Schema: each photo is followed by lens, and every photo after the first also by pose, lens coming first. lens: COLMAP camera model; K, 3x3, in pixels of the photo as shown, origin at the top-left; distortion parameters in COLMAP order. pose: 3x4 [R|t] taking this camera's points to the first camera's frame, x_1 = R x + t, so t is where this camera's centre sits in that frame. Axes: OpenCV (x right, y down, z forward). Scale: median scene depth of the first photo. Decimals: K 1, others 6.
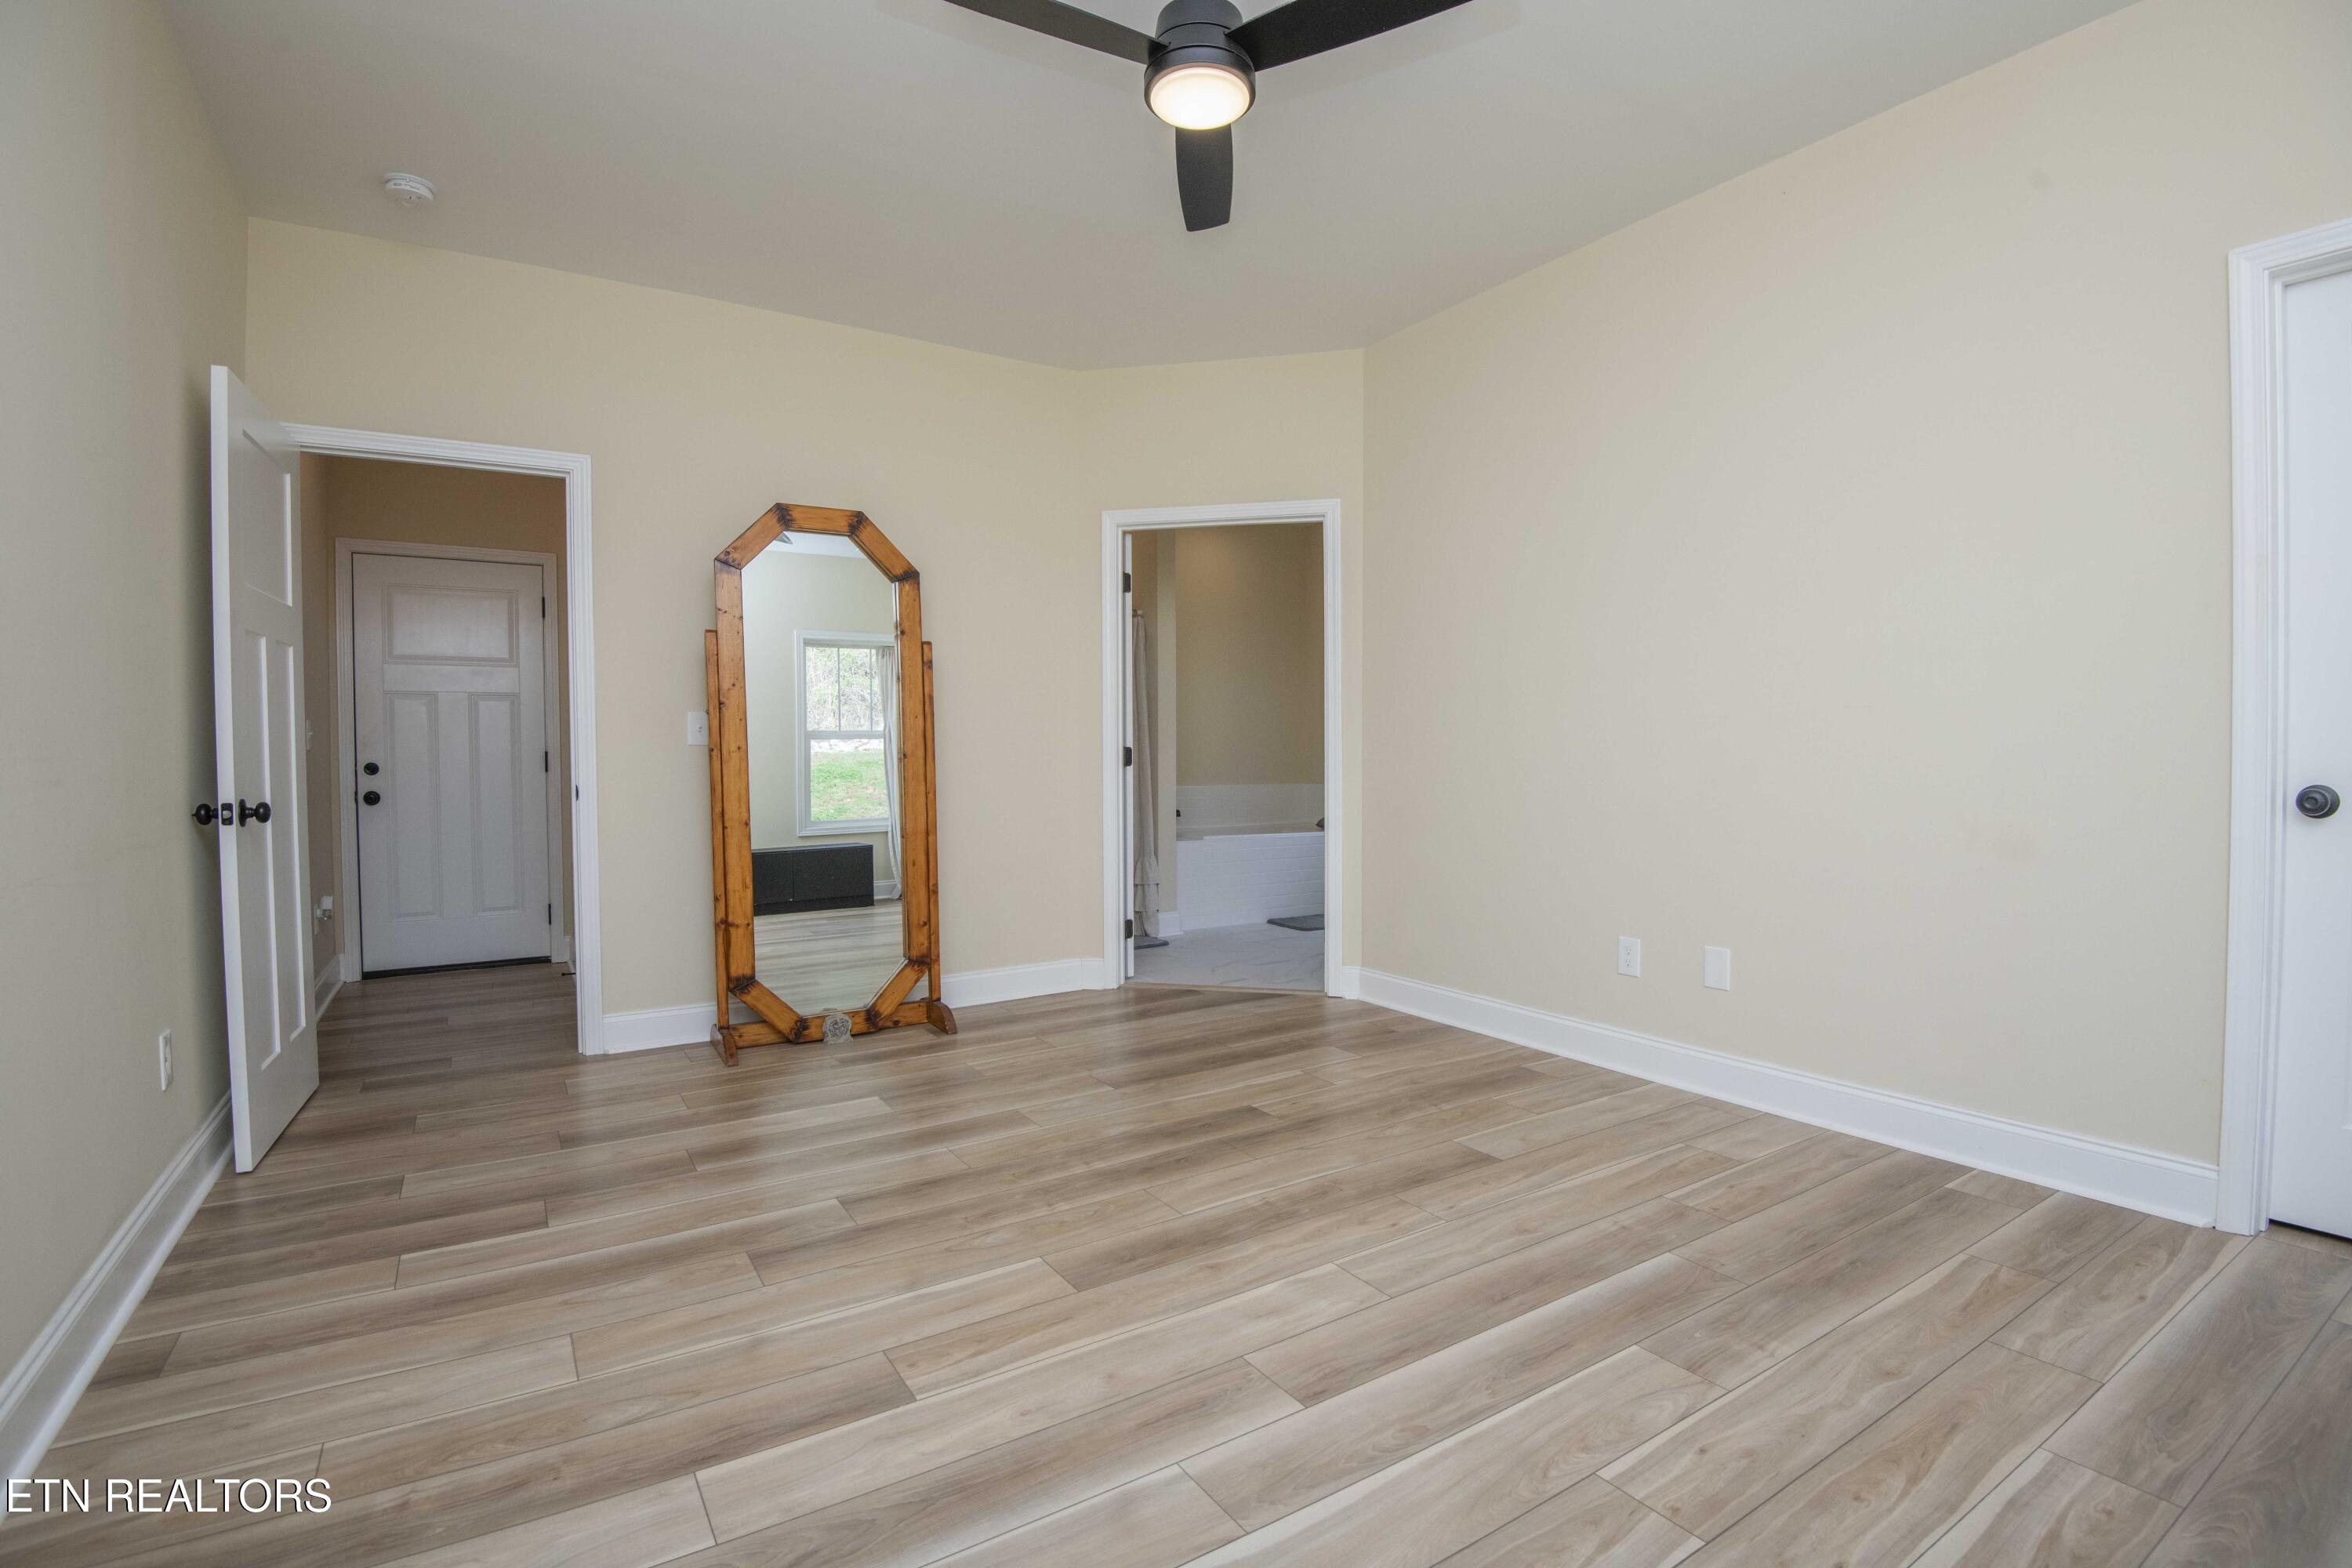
lens RADIAL K [[1086.2, 0, 1180.1], [0, 1086.2, 785.0], [0, 0, 1]] dist [-0.022356, -0.011478]
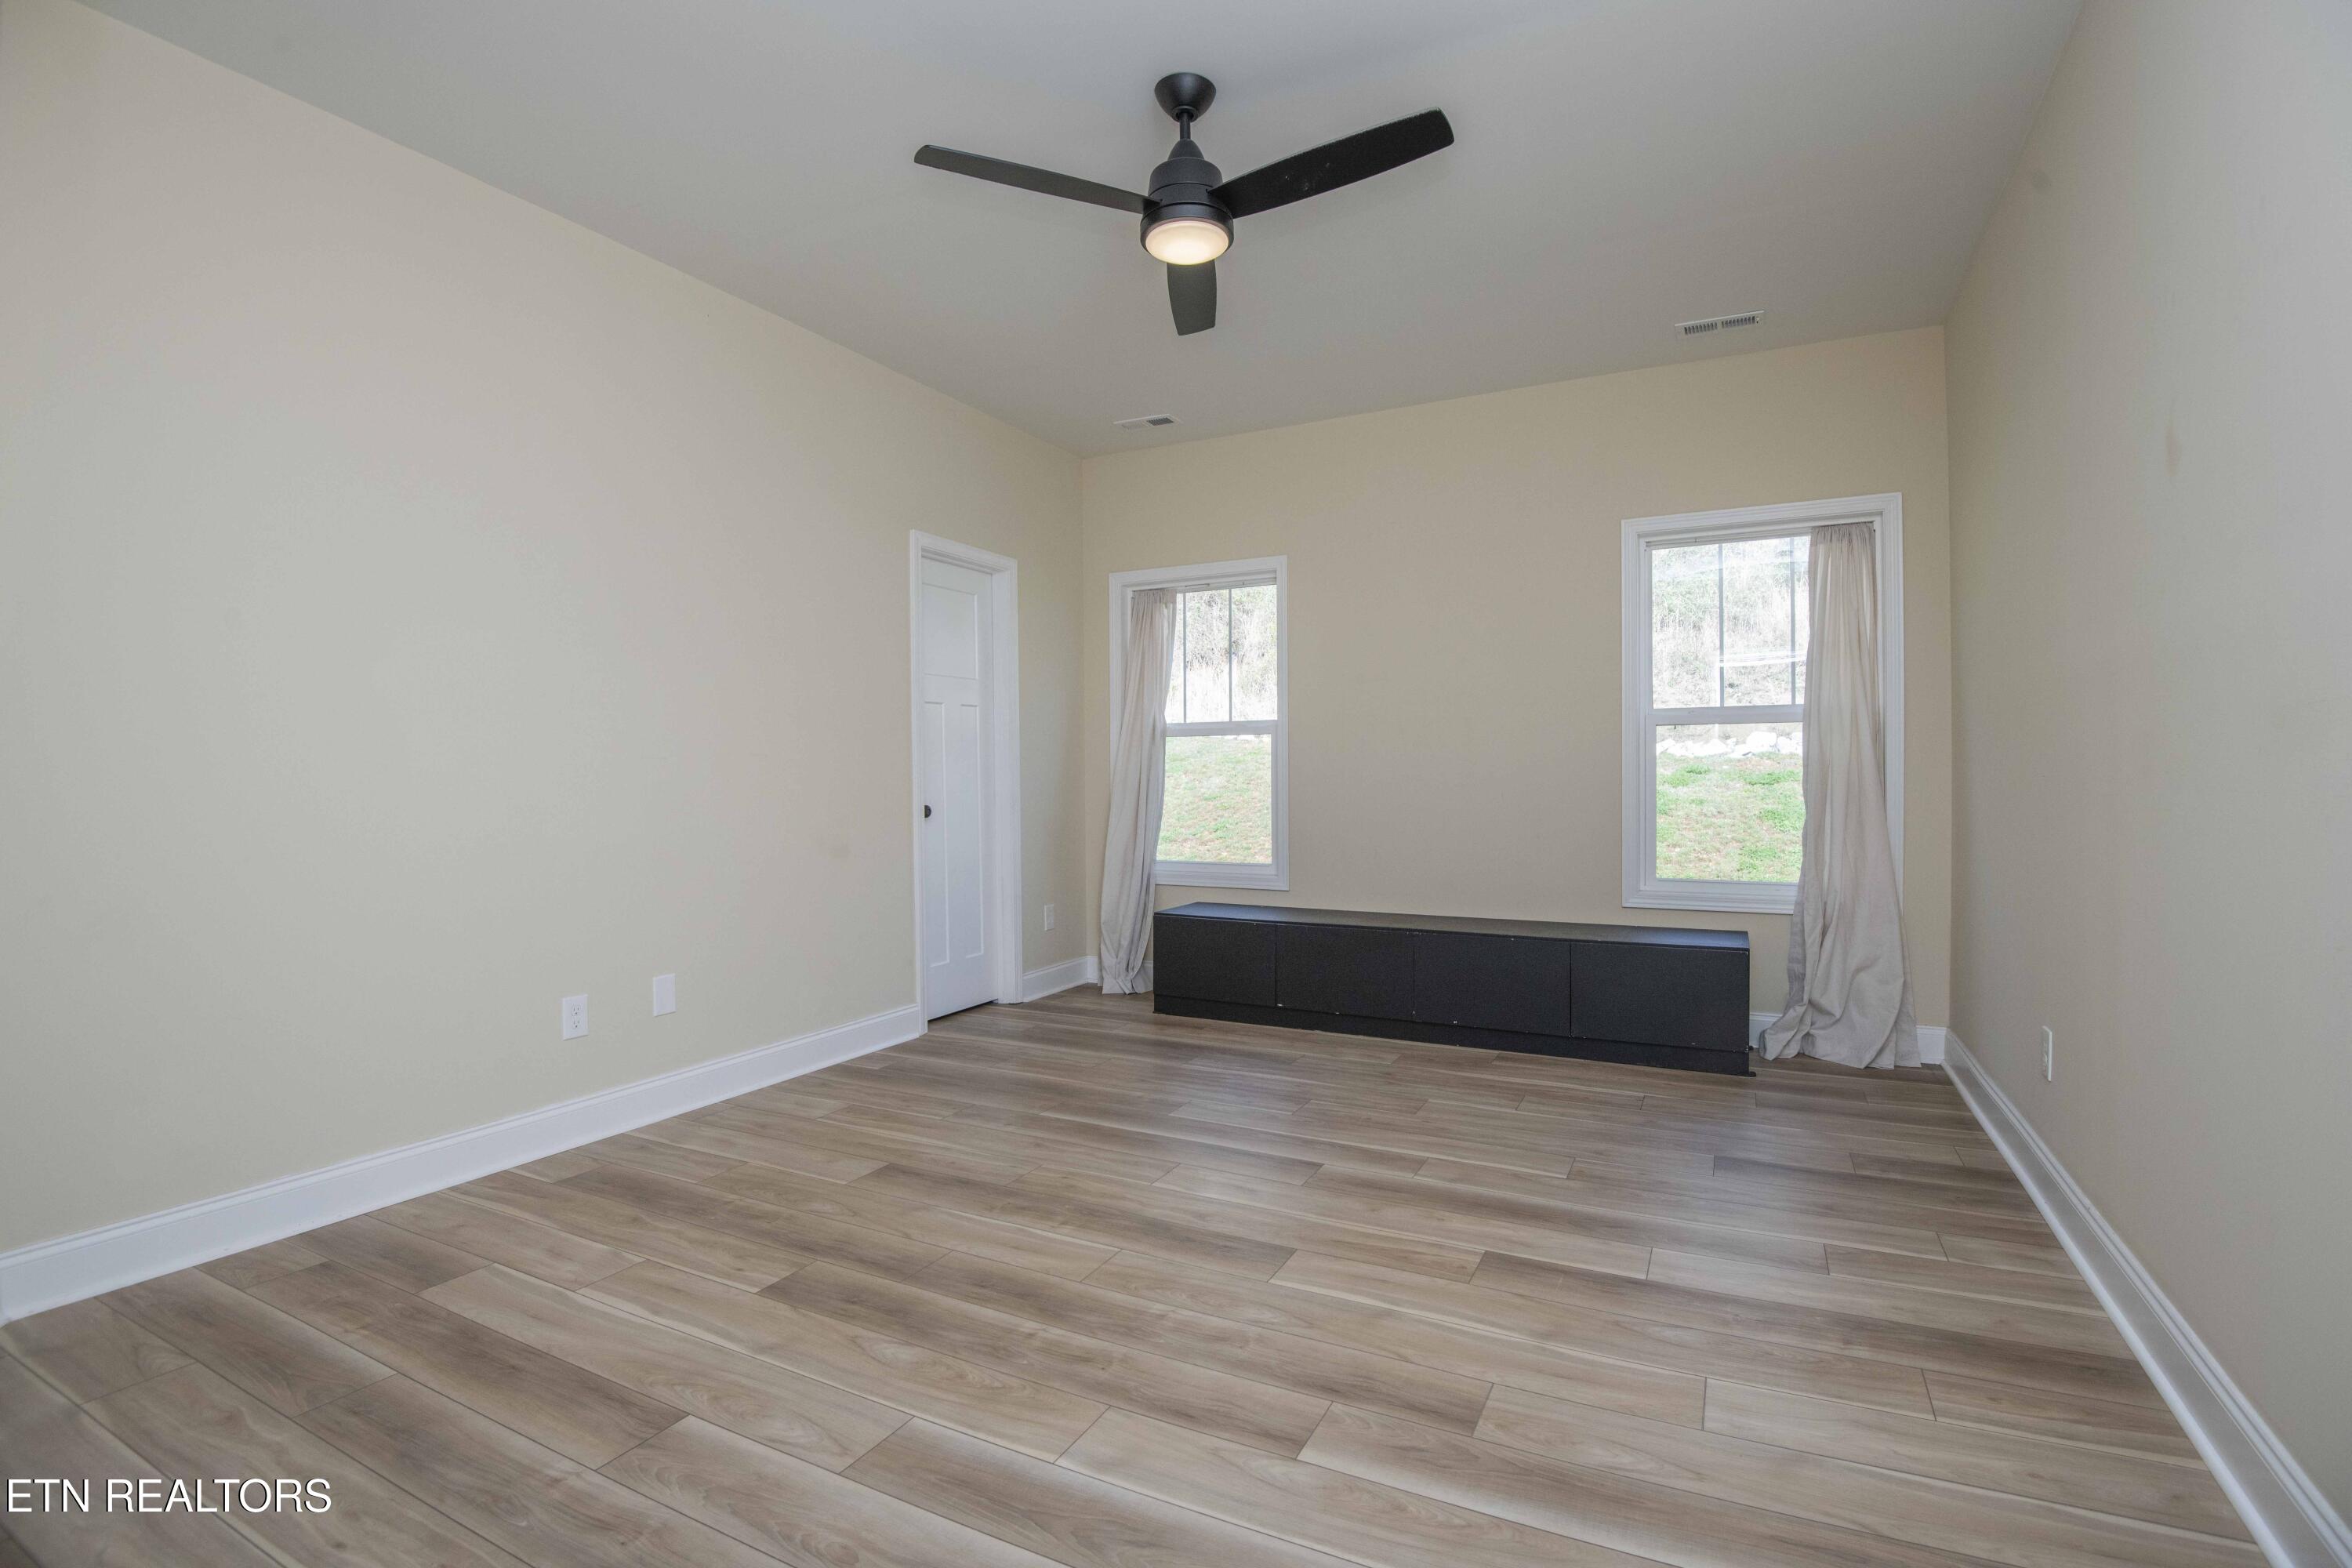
lens RADIAL K [[1086.2, 0, 1194.8], [0, 1086.2, 775.7], [0, 0, 1]] dist [-0.022356, -0.011478]
pose [[-0.510131, 0.006809, 0.860070, -0.806751], [0.032842, 0.999394, 0.011568, -0.047286], [-0.859470, 0.034147, -0.510045, 1.290412]]
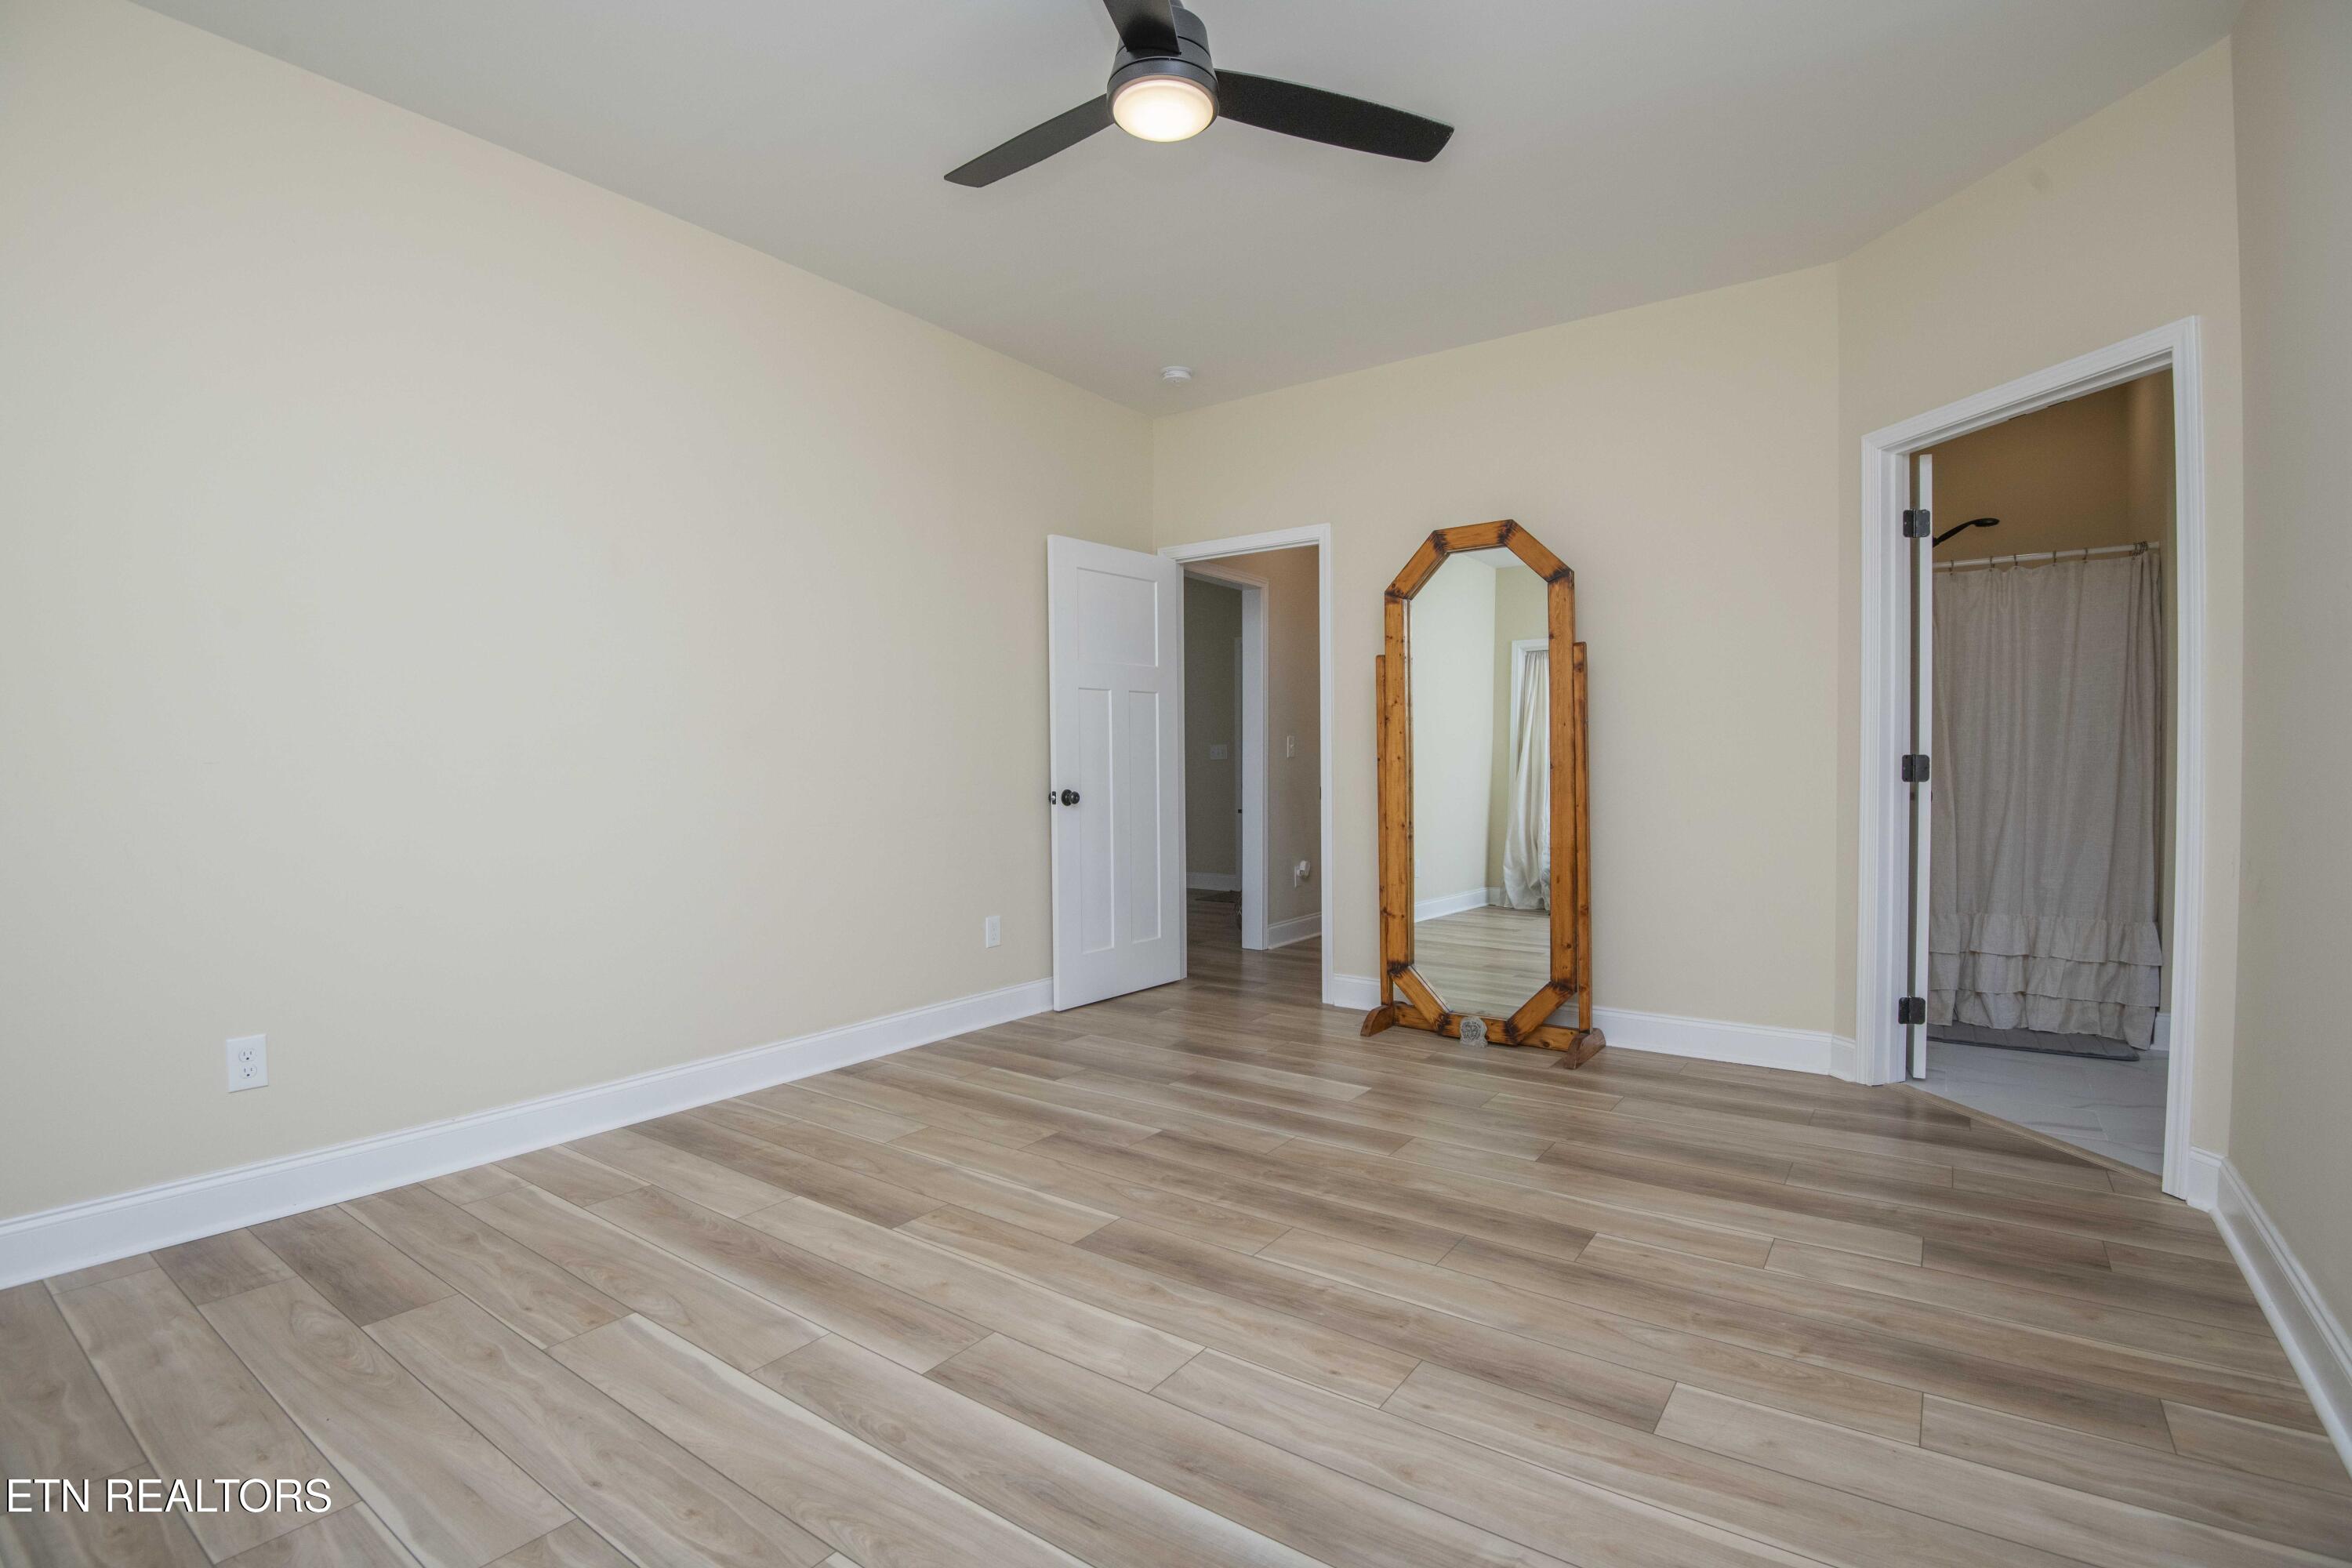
lens RADIAL K [[1086.2, 0, 1183.2], [0, 1086.2, 772.8], [0, 0, 1]] dist [-0.022356, -0.011478]
pose [[0.373752, 0.015352, -0.927402, 0.763801], [-0.026482, 0.999632, 0.005875, -0.026493], [0.927151, 0.022364, 0.374021, 0.519282]]
